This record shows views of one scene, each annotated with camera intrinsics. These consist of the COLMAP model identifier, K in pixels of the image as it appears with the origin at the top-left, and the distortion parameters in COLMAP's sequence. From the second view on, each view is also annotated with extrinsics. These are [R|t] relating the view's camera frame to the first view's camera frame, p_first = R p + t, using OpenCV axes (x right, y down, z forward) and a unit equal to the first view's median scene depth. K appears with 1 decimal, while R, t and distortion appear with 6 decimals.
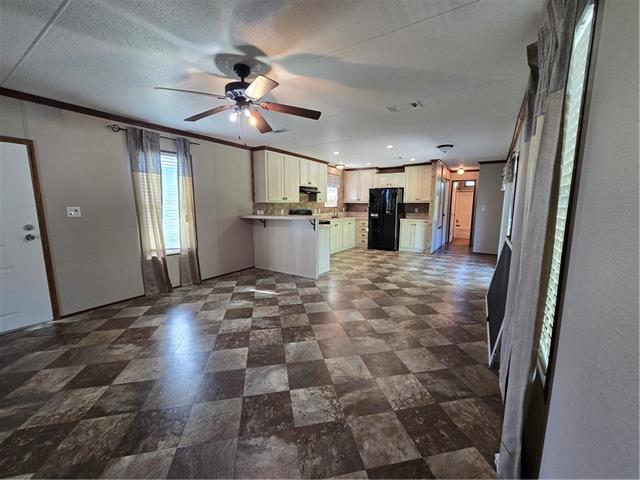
lens RADIAL K [[262.6, 0, 321.0], [0, 262.6, 243.3], [0, 0, 1]] dist [0.002214, -0.000477]
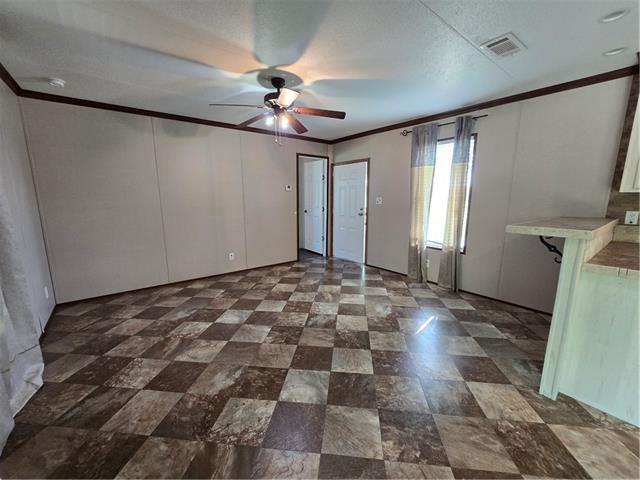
lens RADIAL K [[262.6, 0, 320.5], [0, 262.6, 238.7], [0, 0, 1]] dist [0.002214, -0.000477]
pose [[-0.295408, 0.160562, -0.941782, 0.530861], [-0.133944, 0.969079, 0.207230, -0.153160], [0.945935, 0.187364, -0.264767, 0.982826]]
